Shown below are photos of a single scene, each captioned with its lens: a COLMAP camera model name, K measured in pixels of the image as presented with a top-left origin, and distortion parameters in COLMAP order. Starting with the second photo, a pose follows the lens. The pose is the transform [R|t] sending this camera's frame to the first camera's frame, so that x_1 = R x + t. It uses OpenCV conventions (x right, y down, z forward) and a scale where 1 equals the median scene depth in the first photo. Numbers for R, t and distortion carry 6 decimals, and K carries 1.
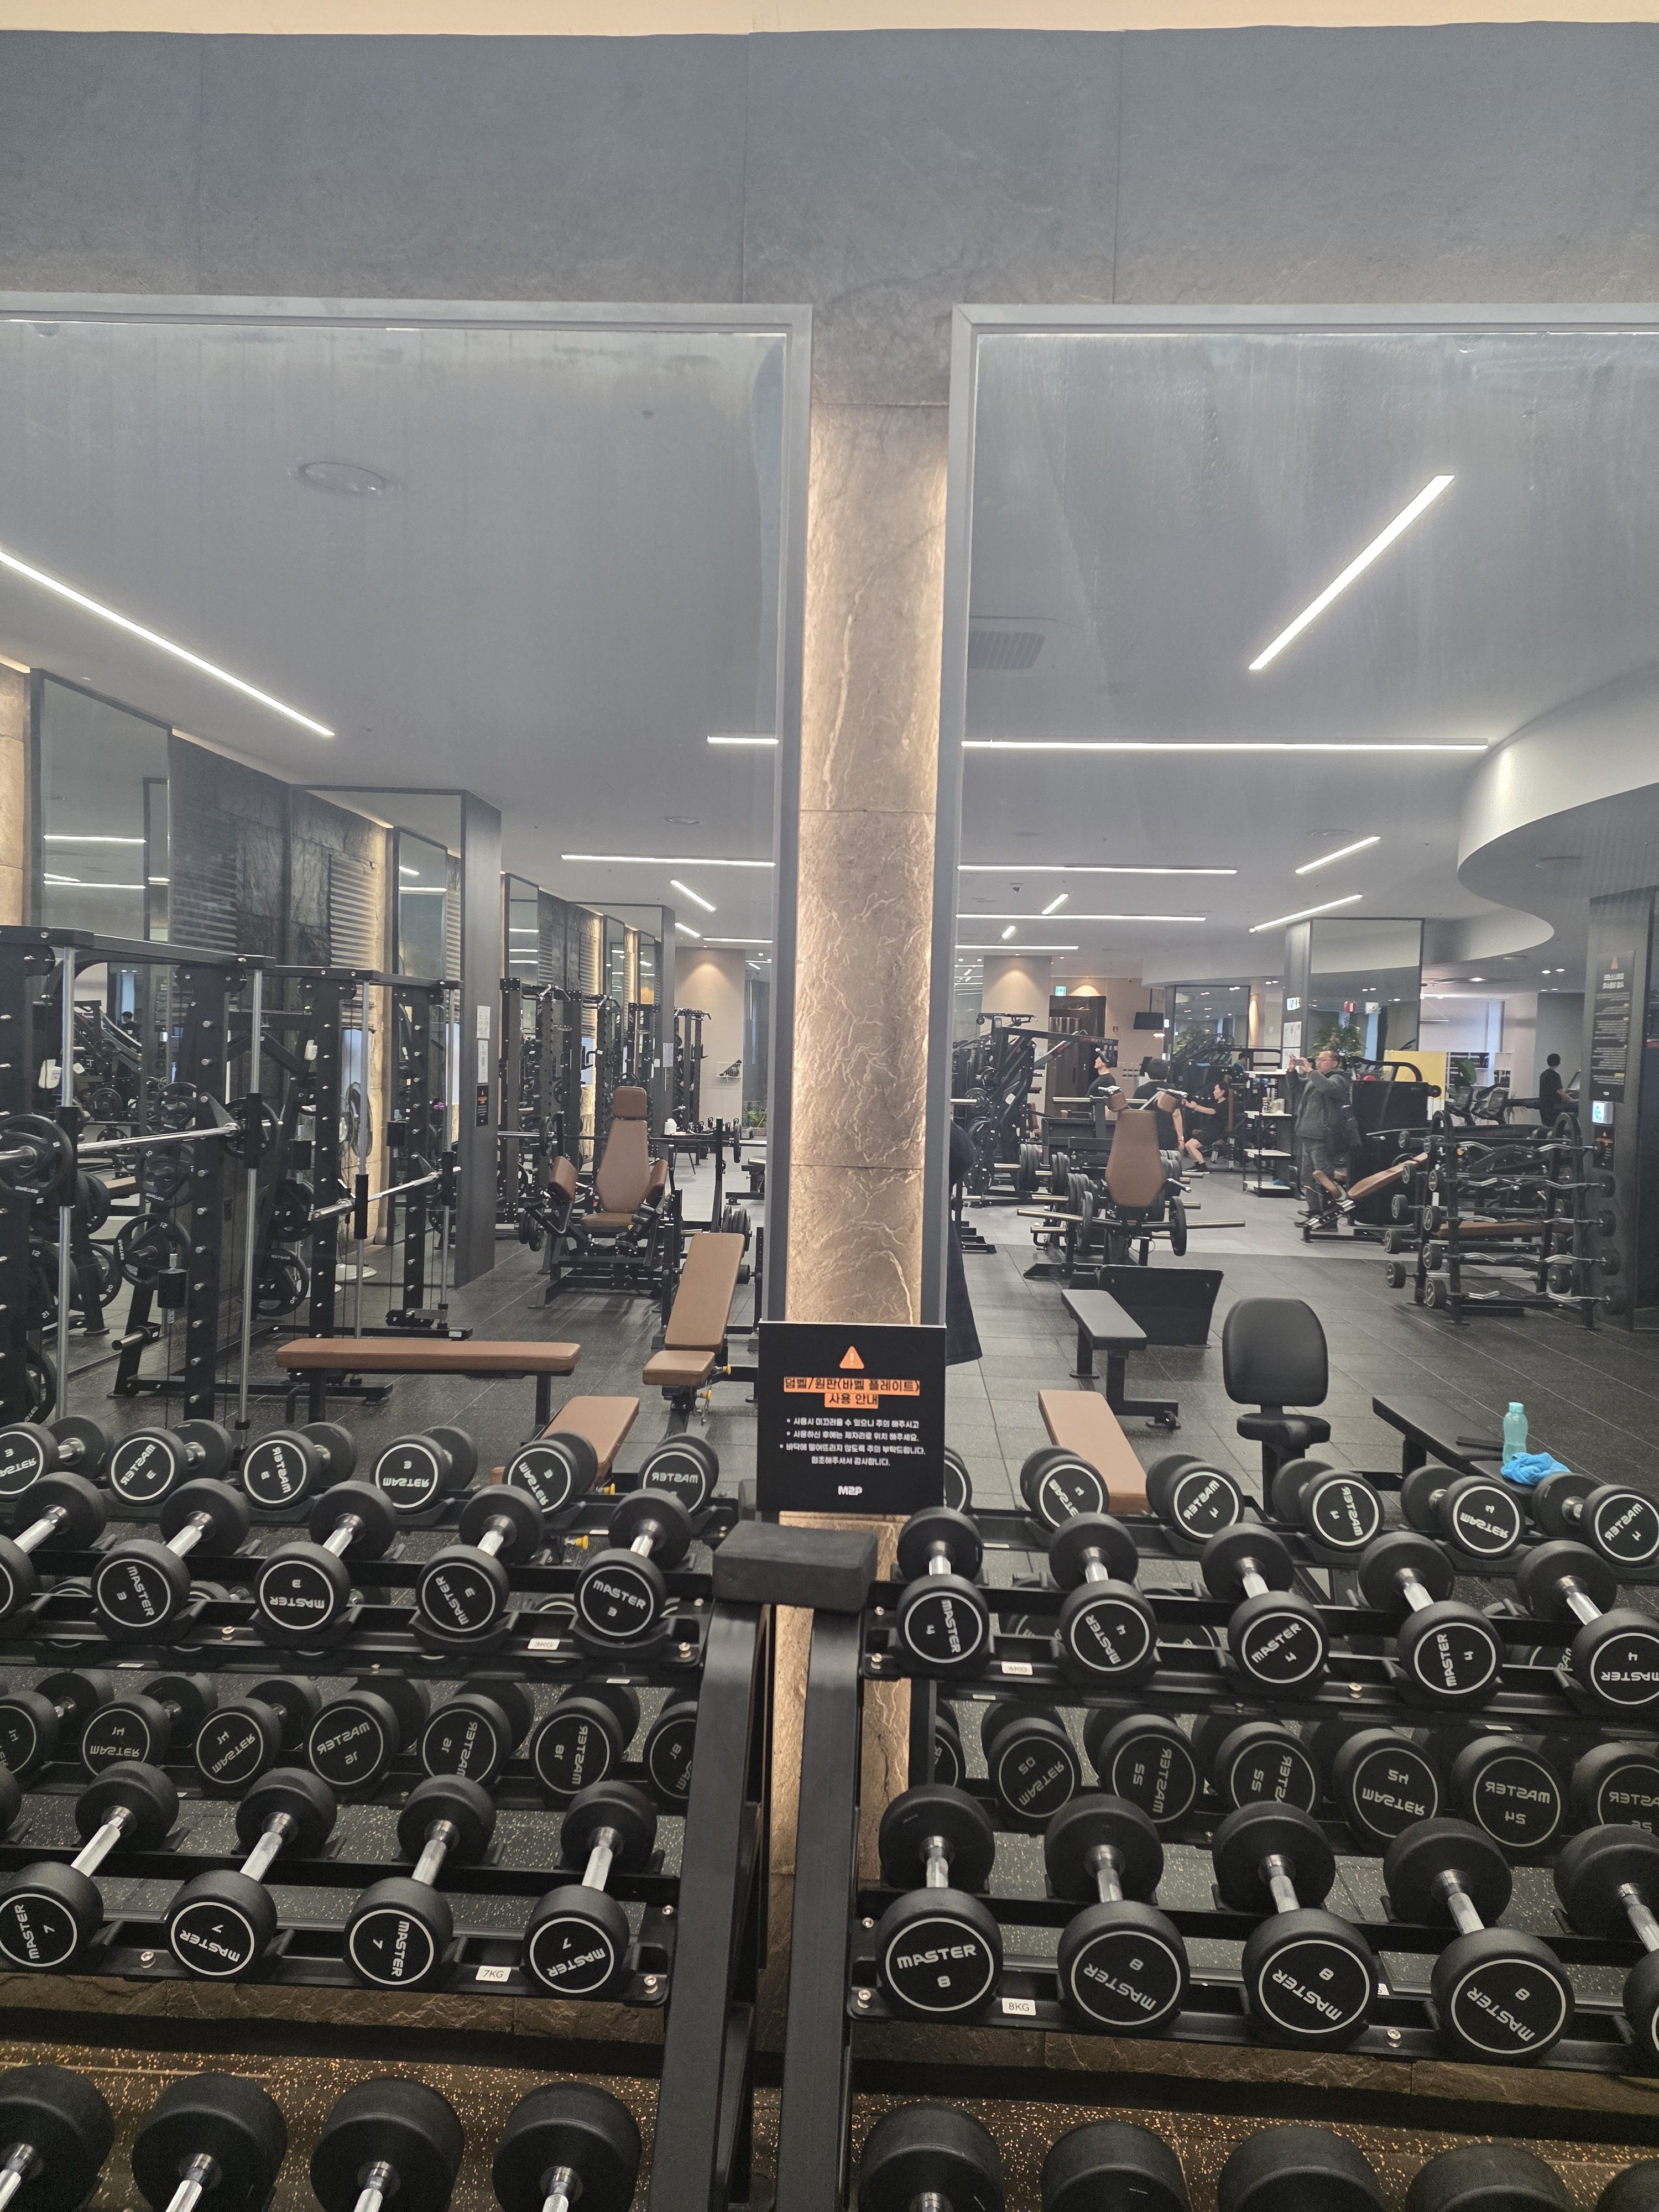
lens RADIAL K [[1442.3, 0, 901.6], [0, 1442.3, 1085.1], [0, 0, 1]] dist [0.062885, -0.060639]
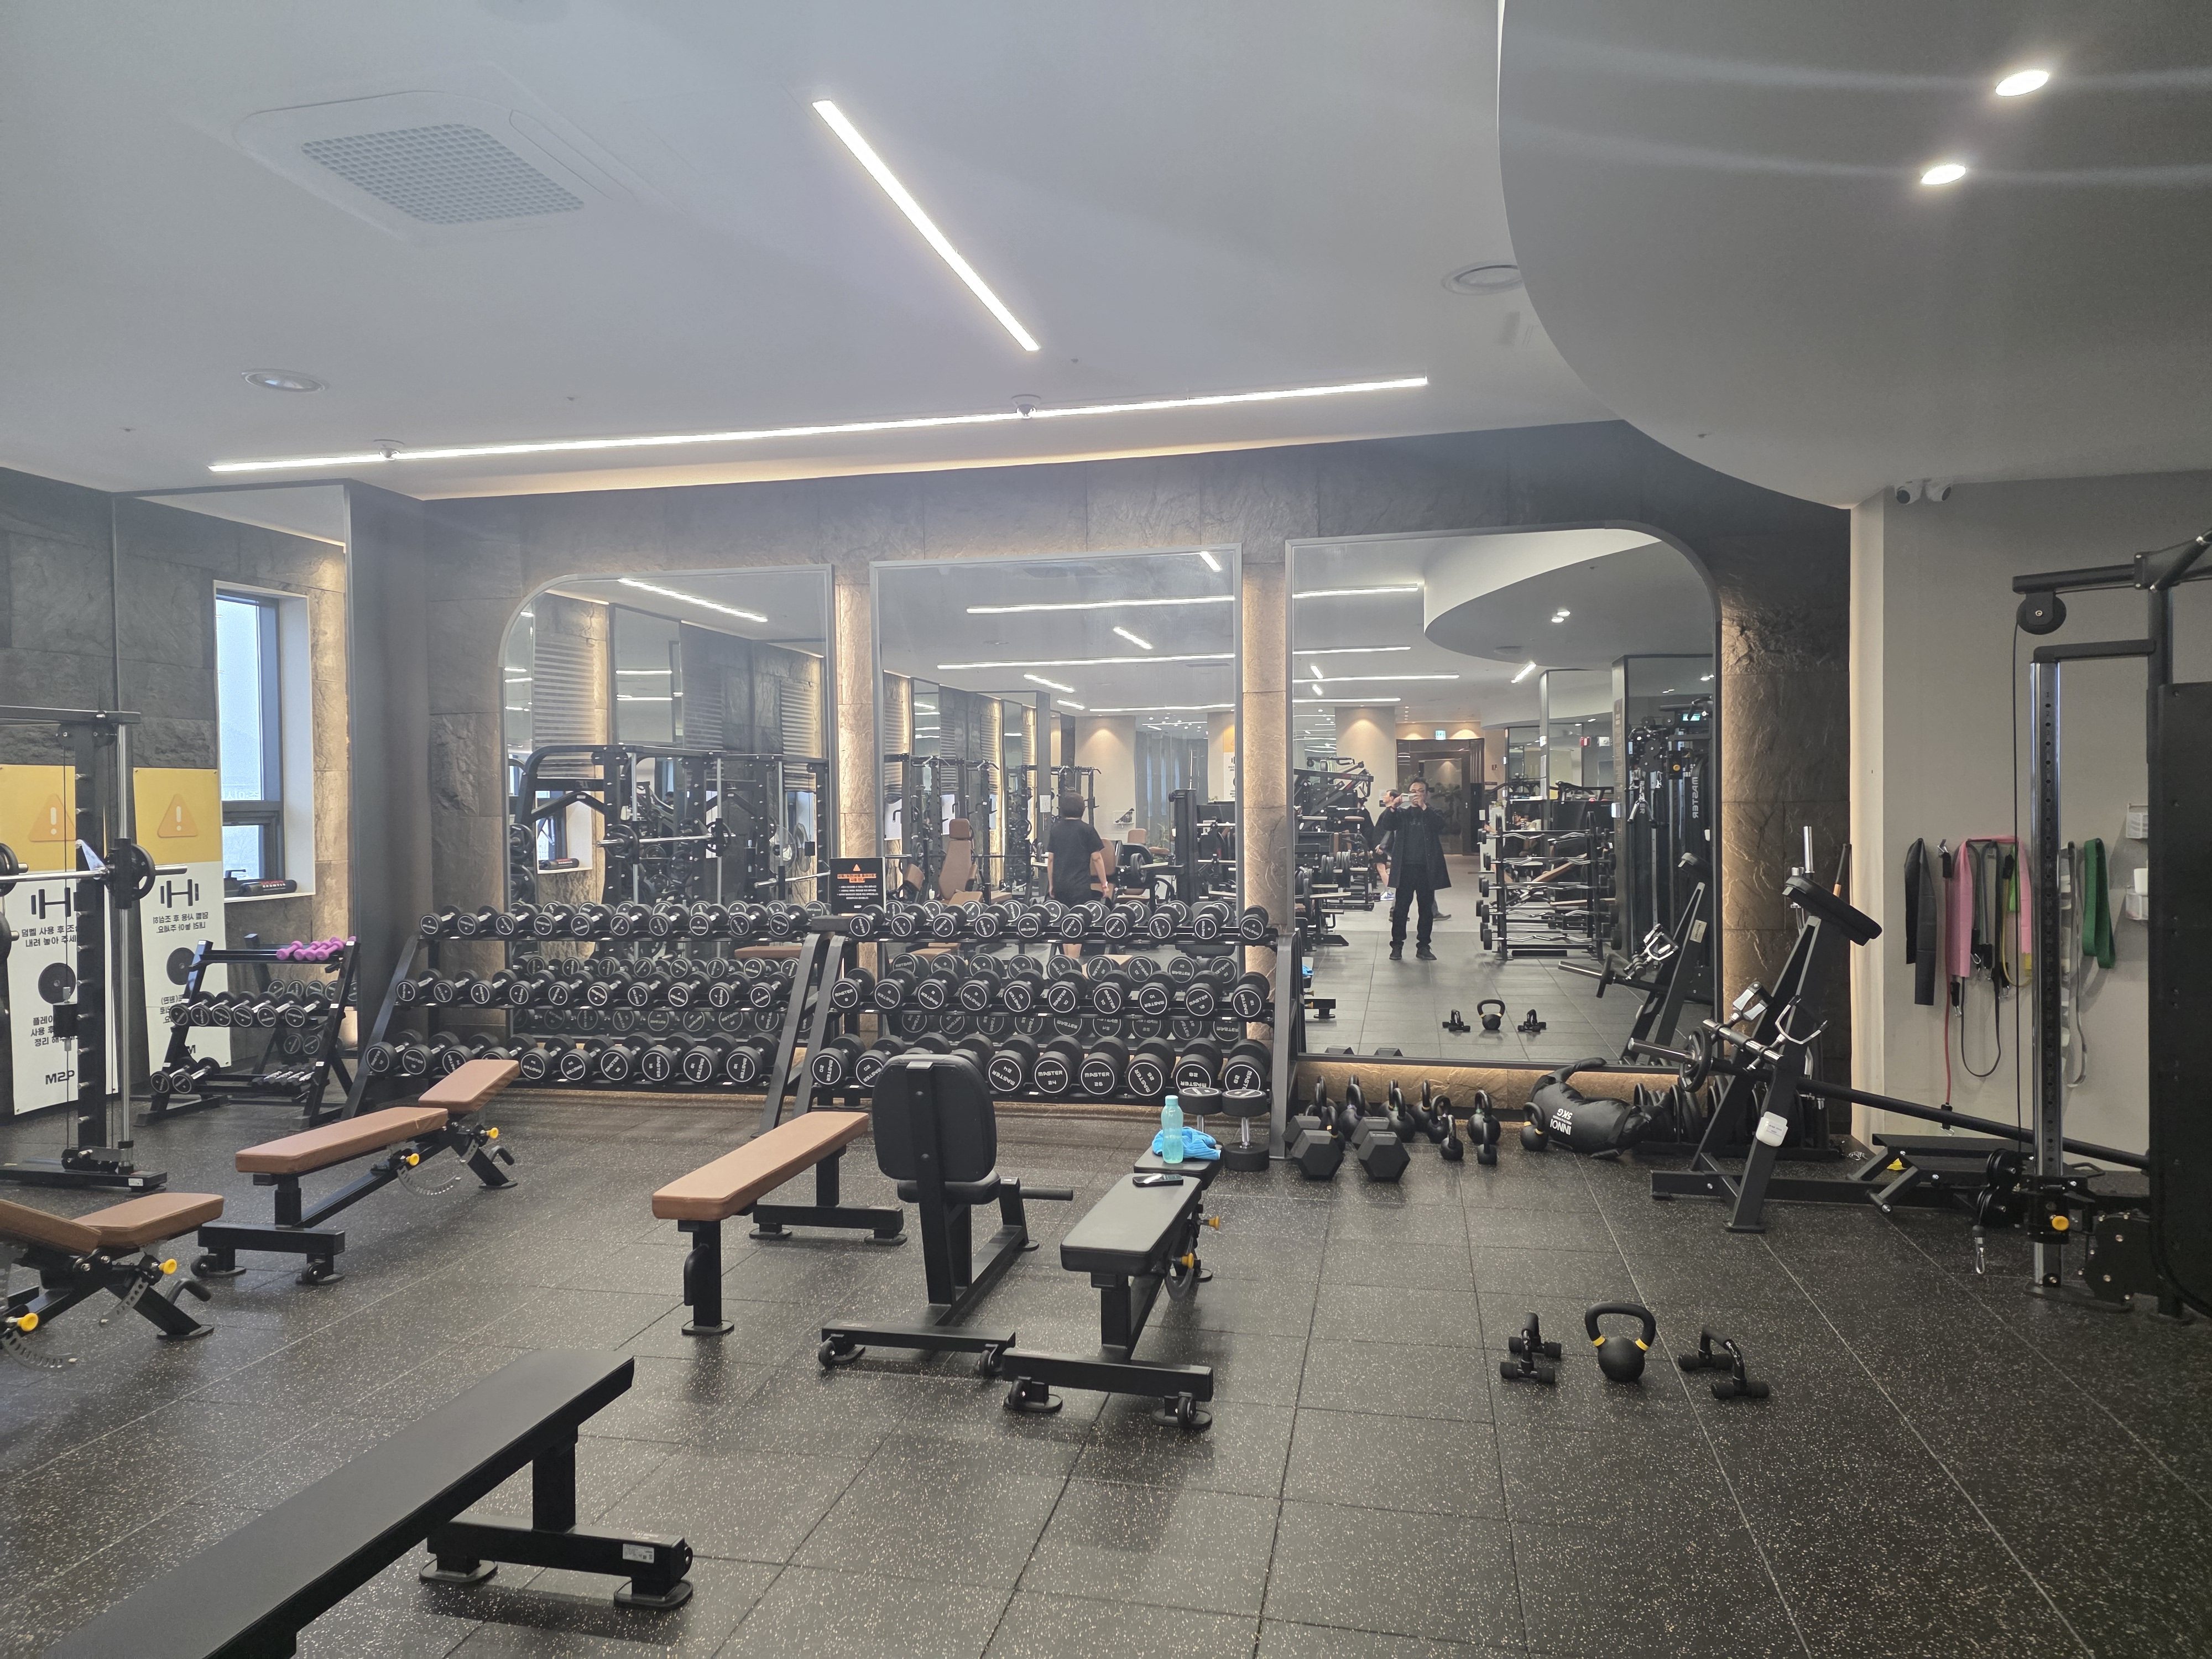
lens RADIAL K [[1442.3, 0, 1128.0], [0, 1442.3, 814.1], [0, 0, 1]] dist [0.062885, -0.060639]
pose [[0.981715, -0.044522, -0.185076, 0.277309], [0.041068, 0.998904, -0.022454, 0.038810], [0.185872, 0.014443, 0.982468, -0.496493]]
